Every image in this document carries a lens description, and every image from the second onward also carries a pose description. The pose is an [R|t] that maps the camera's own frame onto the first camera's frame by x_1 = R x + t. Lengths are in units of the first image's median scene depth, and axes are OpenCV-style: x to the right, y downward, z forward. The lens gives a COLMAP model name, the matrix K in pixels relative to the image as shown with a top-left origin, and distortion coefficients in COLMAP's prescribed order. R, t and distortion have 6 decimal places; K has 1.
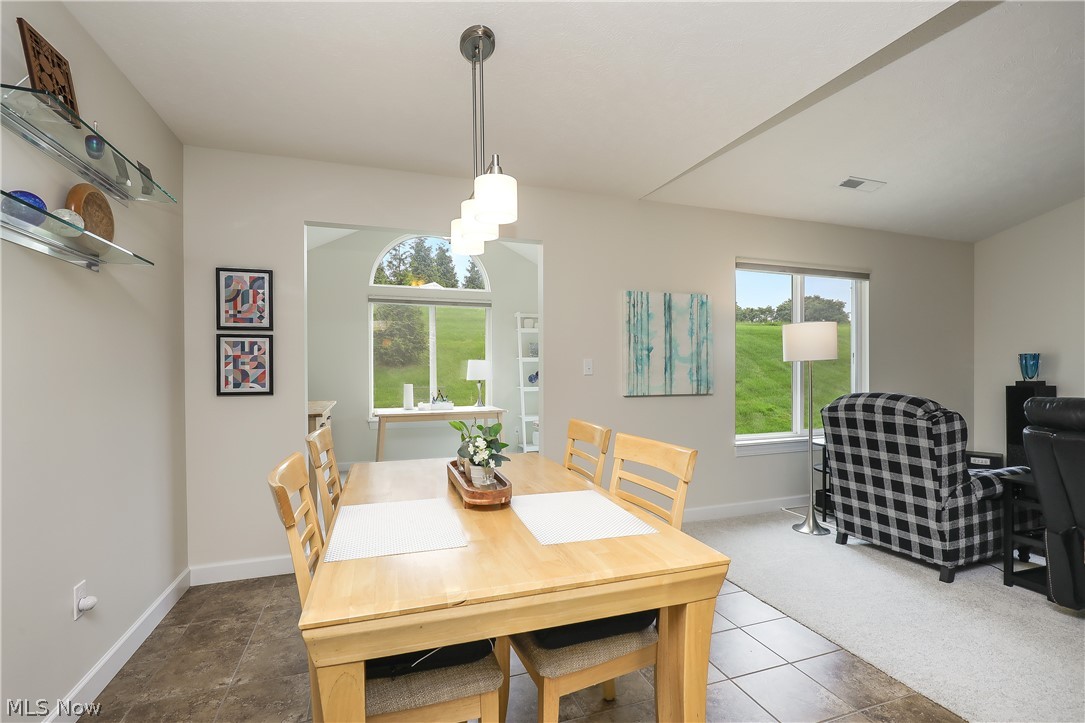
lens RADIAL K [[496.1, 0, 545.6], [0, 496.1, 369.2], [0, 0, 1]] dist [-0.014005, 0.000080]
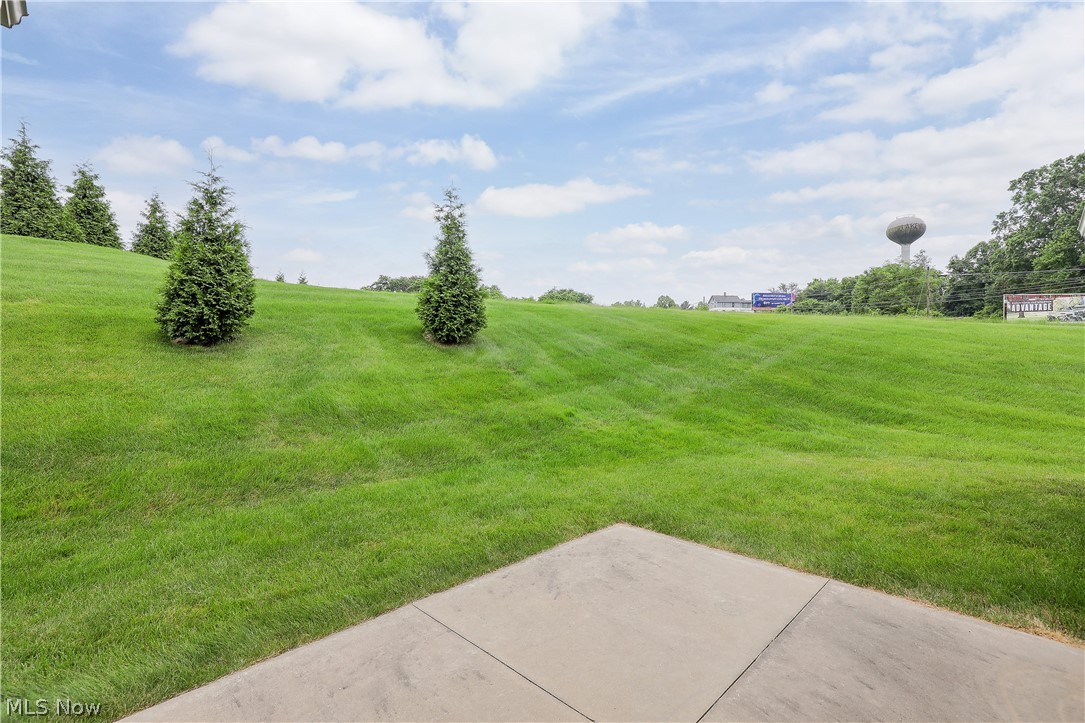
lens RADIAL K [[496.1, 0, 542.5], [0, 496.1, 350.9], [0, 0, 1]] dist [-0.014005, 0.000080]
pose [[0.899868, -0.001796, 0.436159, 0.404186], [0.007593, 0.999904, -0.011549, 0.013075], [-0.436097, 0.013705, 0.899795, 1.280095]]
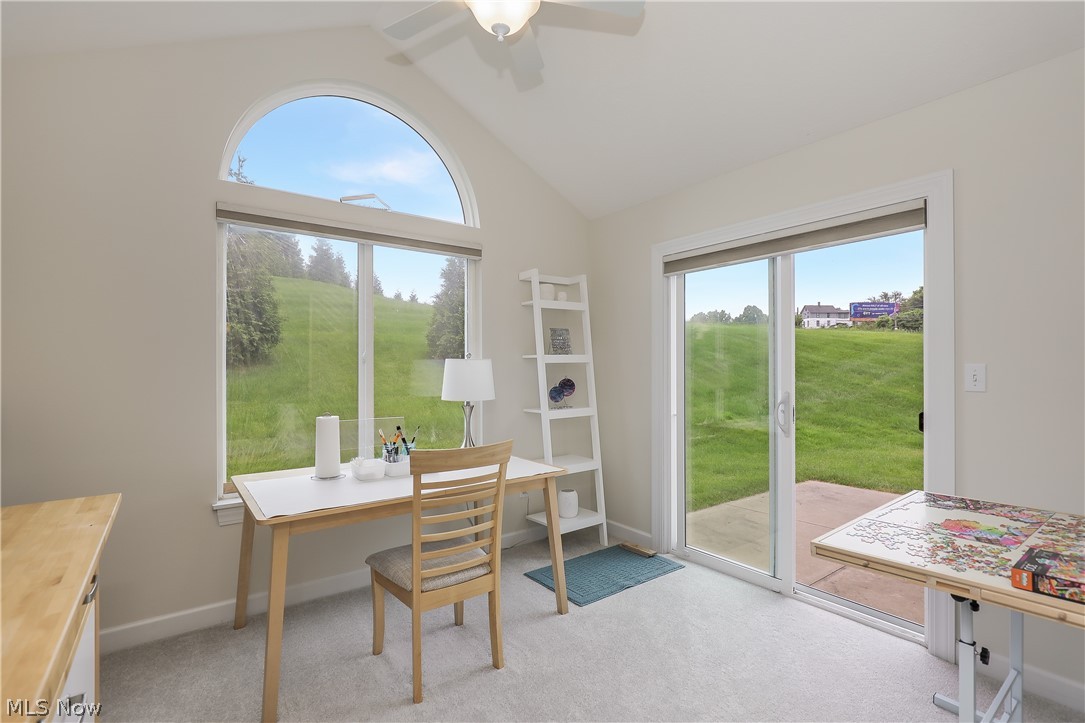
lens RADIAL K [[496.1, 0, 540.8], [0, 496.1, 371.3], [0, 0, 1]] dist [-0.014005, 0.000080]
pose [[0.955228, -0.001845, 0.295864, -0.348302], [-0.000913, 0.999957, 0.009184, -0.018311], [-0.295868, -0.009043, 0.955186, 0.839396]]
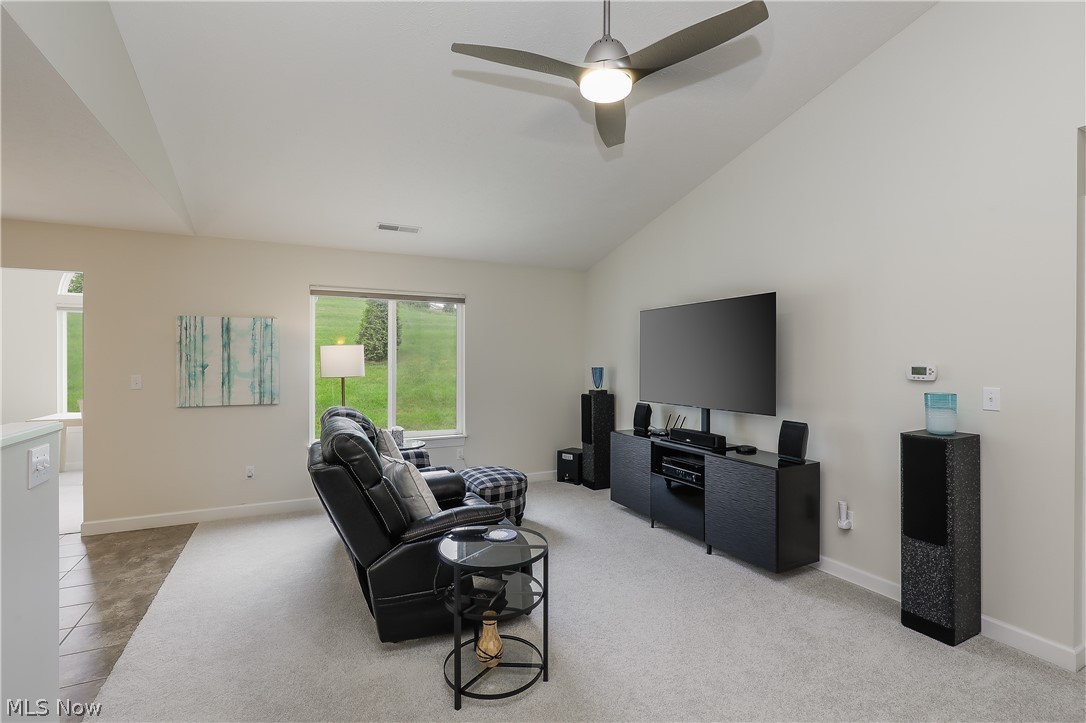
lens RADIAL K [[496.5, 0, 544.9], [0, 496.5, 360.5], [0, 0, 1]] dist [-0.014005, 0.000080]
pose [[0.992149, 0.005943, 0.124920, 0.839372], [-0.006218, 0.999979, 0.001807, -0.059795], [-0.124907, -0.002570, 0.992165, -0.231536]]
